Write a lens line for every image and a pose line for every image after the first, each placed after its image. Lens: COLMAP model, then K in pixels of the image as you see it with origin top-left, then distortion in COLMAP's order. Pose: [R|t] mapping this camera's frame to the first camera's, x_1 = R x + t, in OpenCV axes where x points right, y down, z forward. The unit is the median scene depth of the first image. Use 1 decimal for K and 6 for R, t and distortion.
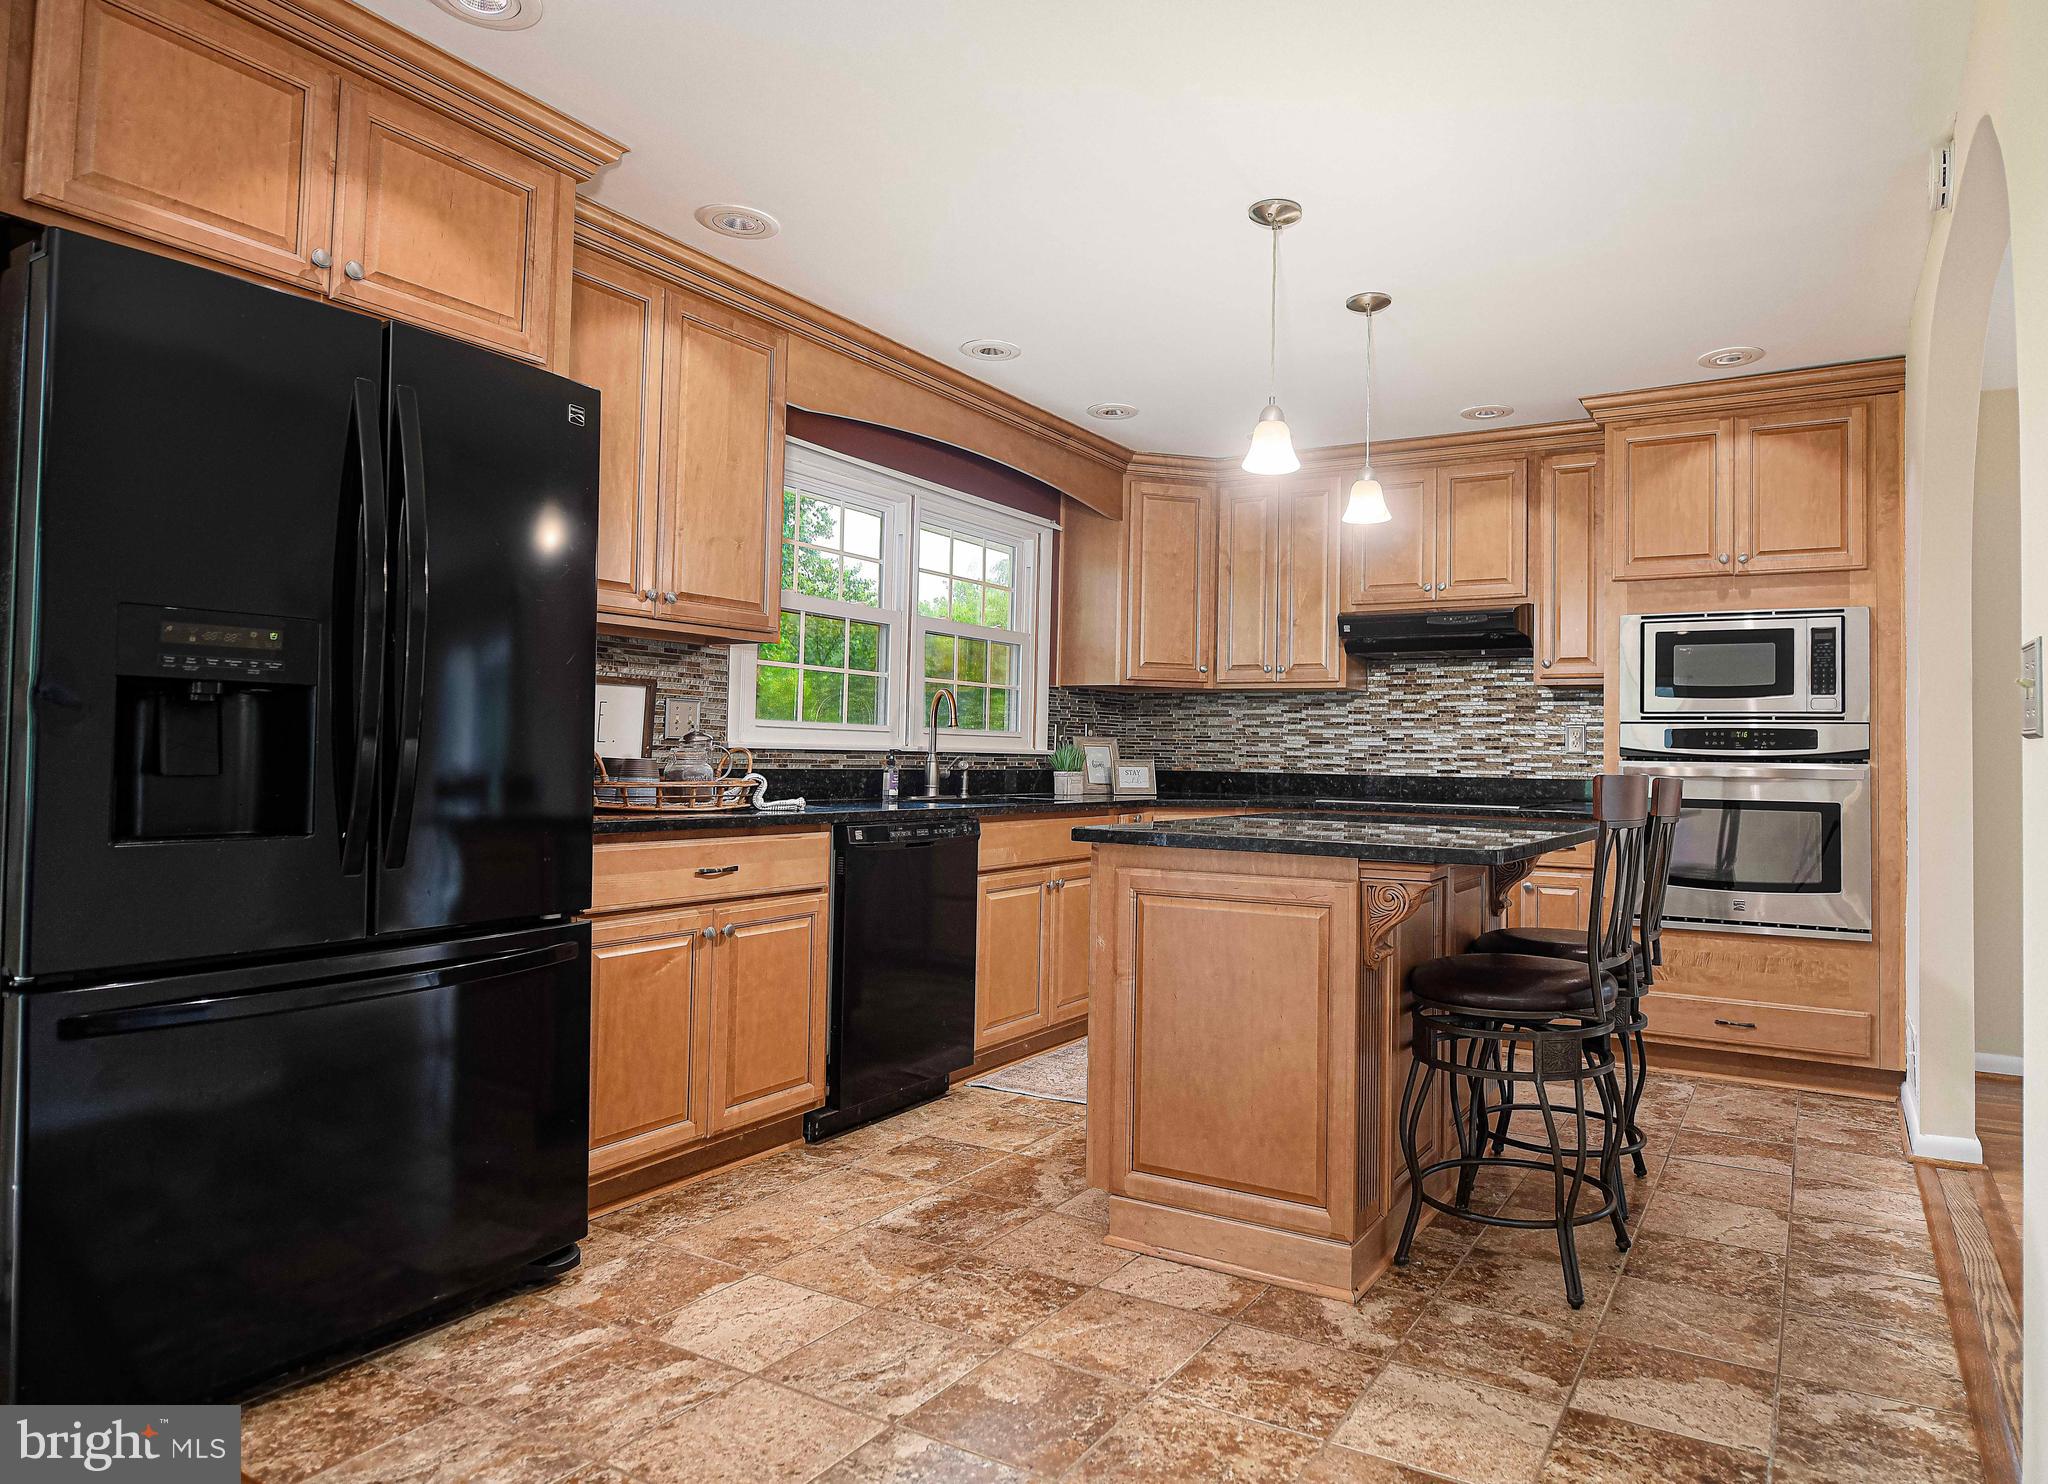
lens RADIAL K [[1244.6, 0, 1155.1], [0, 1244.6, 712.3], [0, 0, 1]] dist [-0.006432, 0.000628]
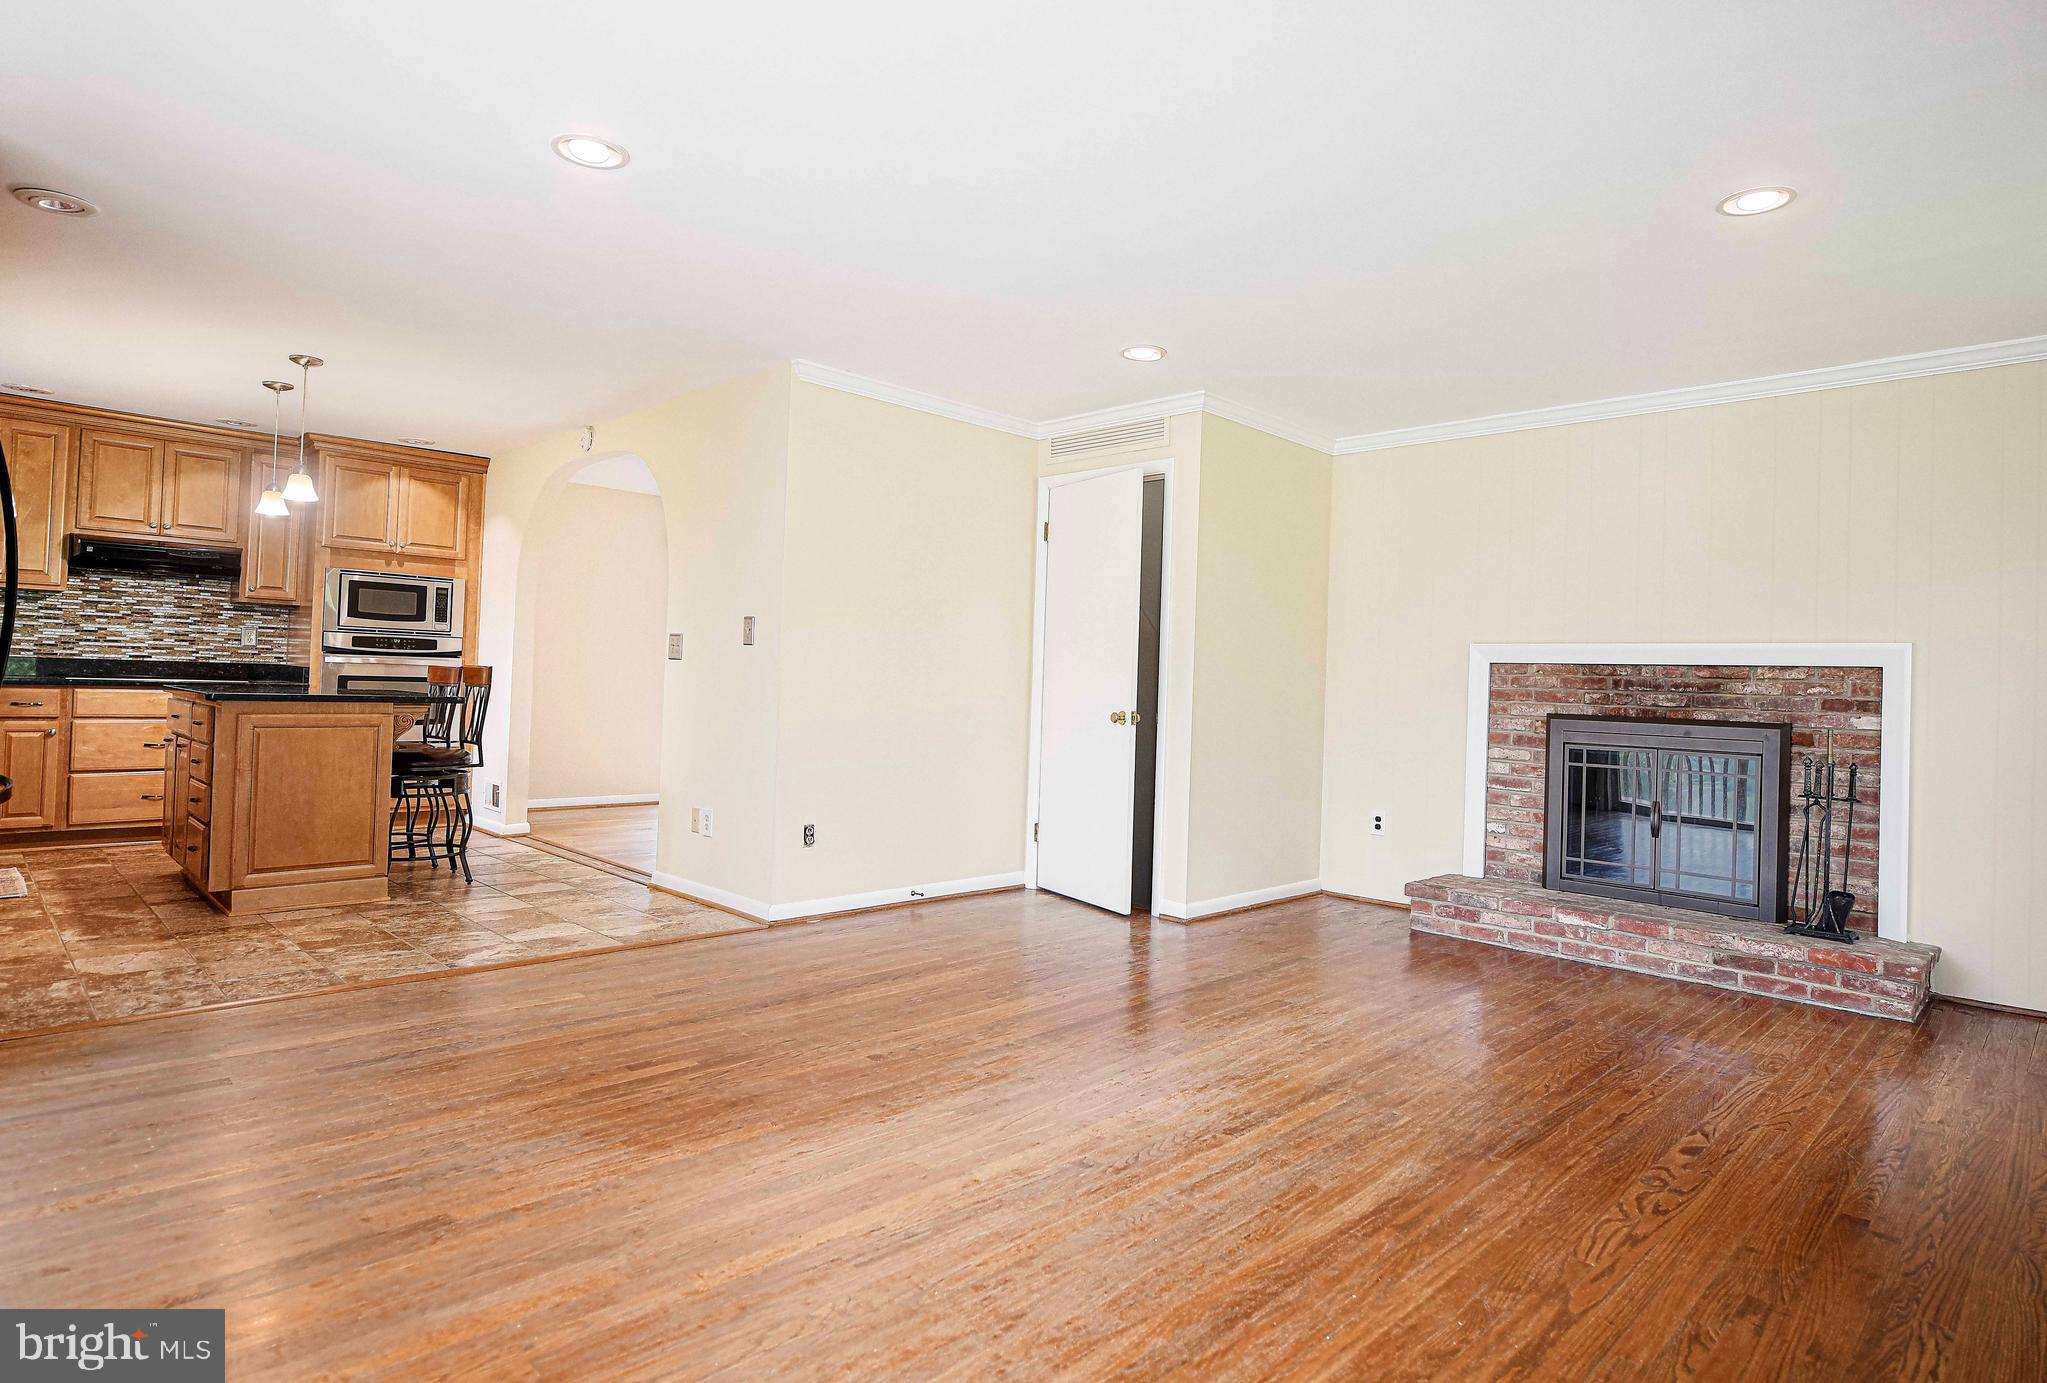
lens RADIAL K [[1110.1, 0, 1075.1], [0, 1110.1, 663.3], [0, 0, 1]] dist [-0.005504, -0.001544]
pose [[0.269031, 0.008597, 0.963093, -0.808370], [-0.065858, 0.997784, 0.009490, -0.030047], [-0.960877, -0.065981, 0.269001, -0.394410]]
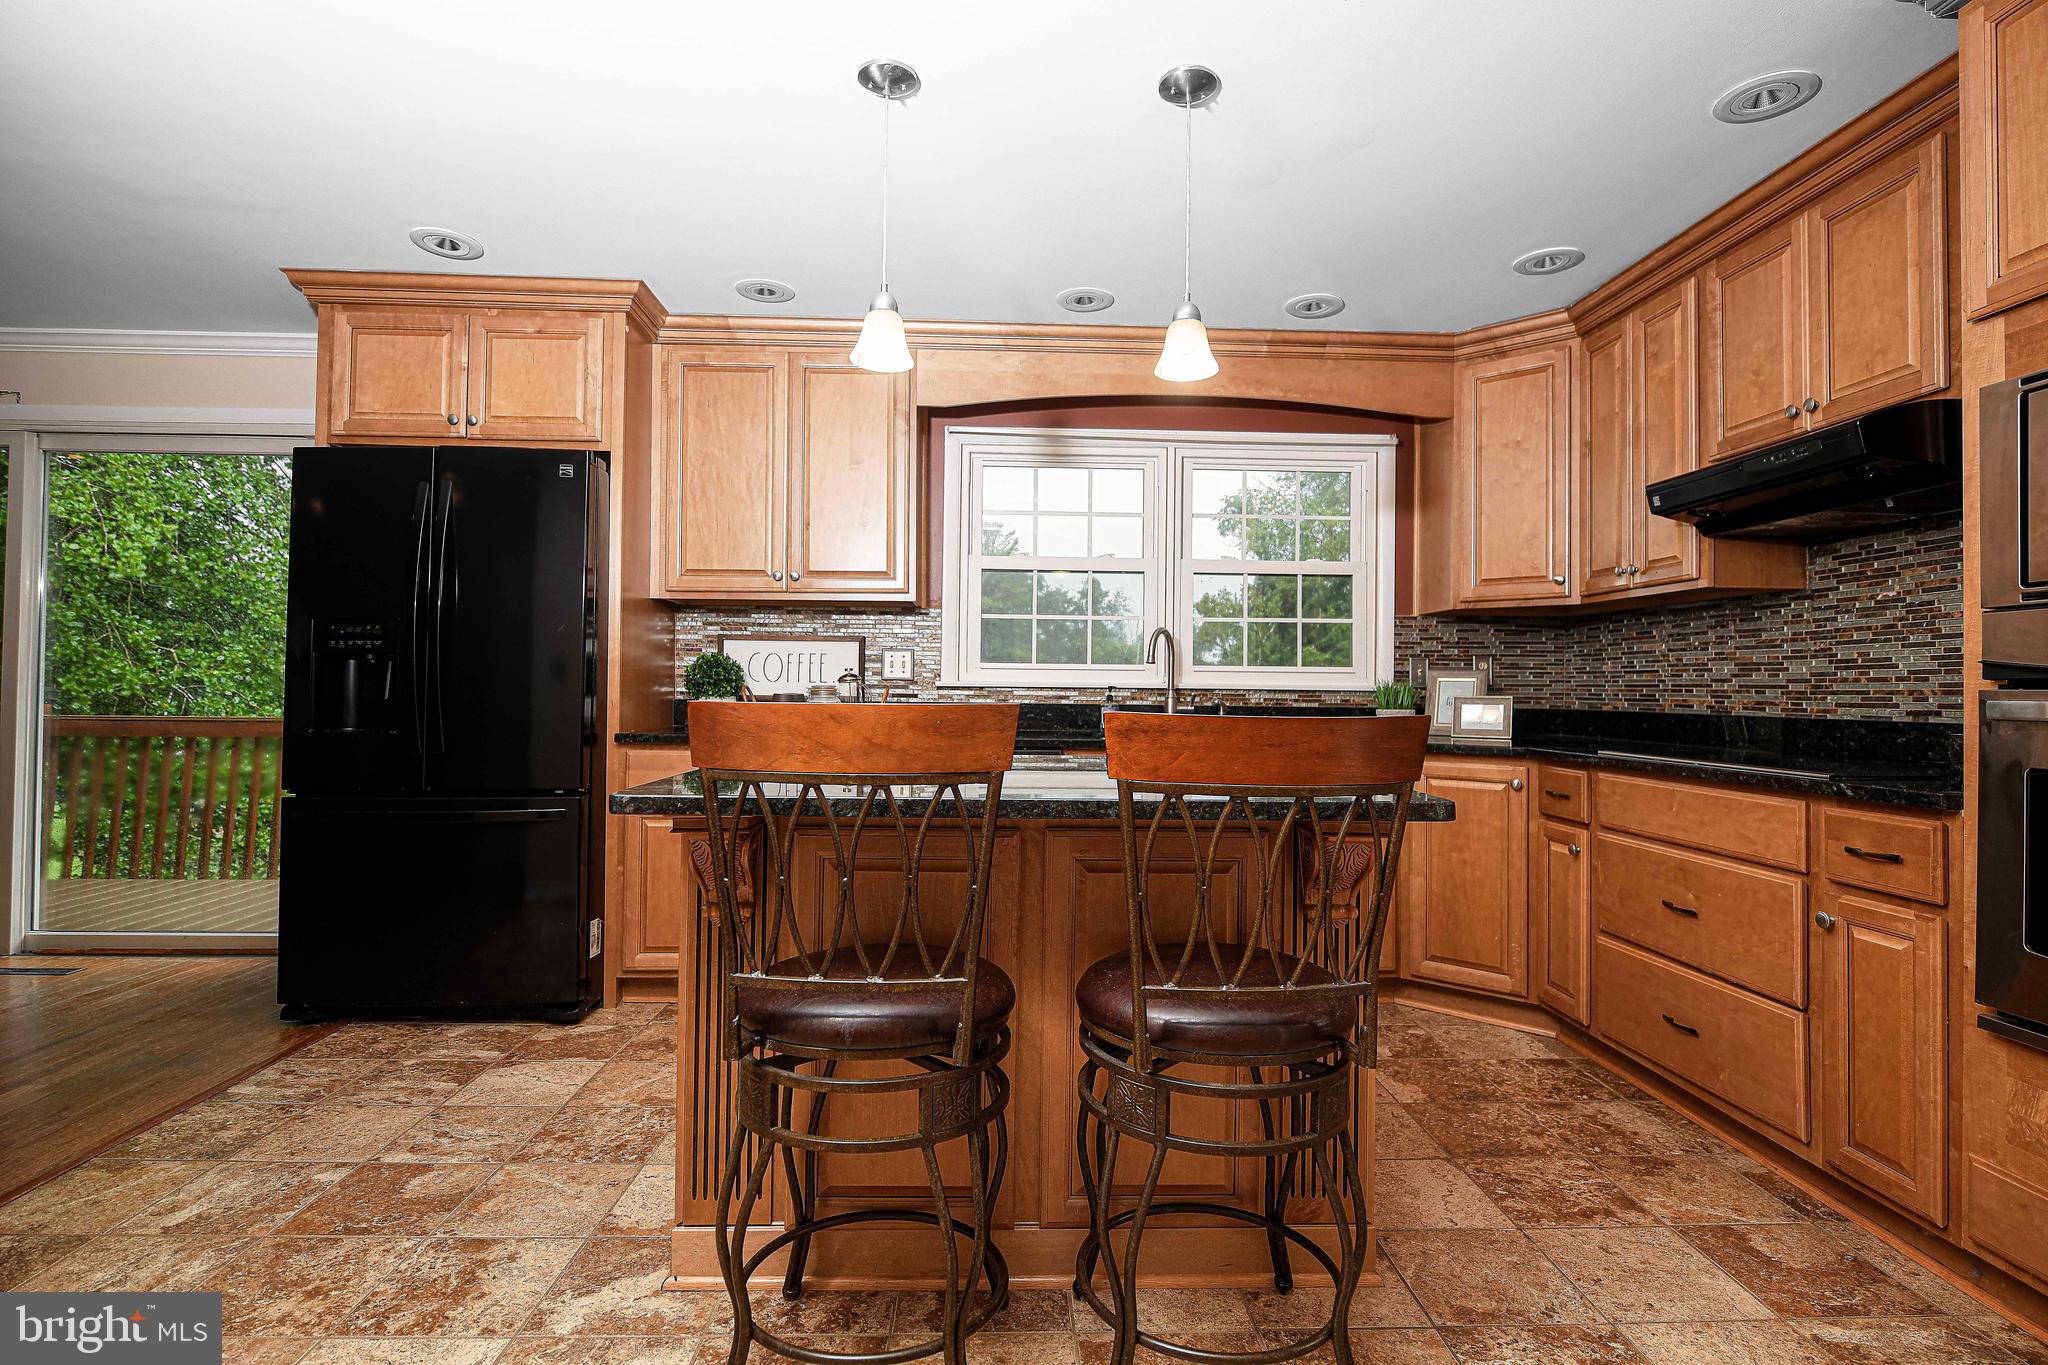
lens RADIAL K [[1020.9, 0, 1032.4], [0, 1020.9, 669.9], [0, 0, 1]] dist [-0.006034, -0.001040]
pose [[0.507076, -0.027551, -0.861461, 0.529332], [0.029934, 0.999449, -0.014344, 0.026254], [0.861382, -0.018513, 0.507621, 0.486392]]
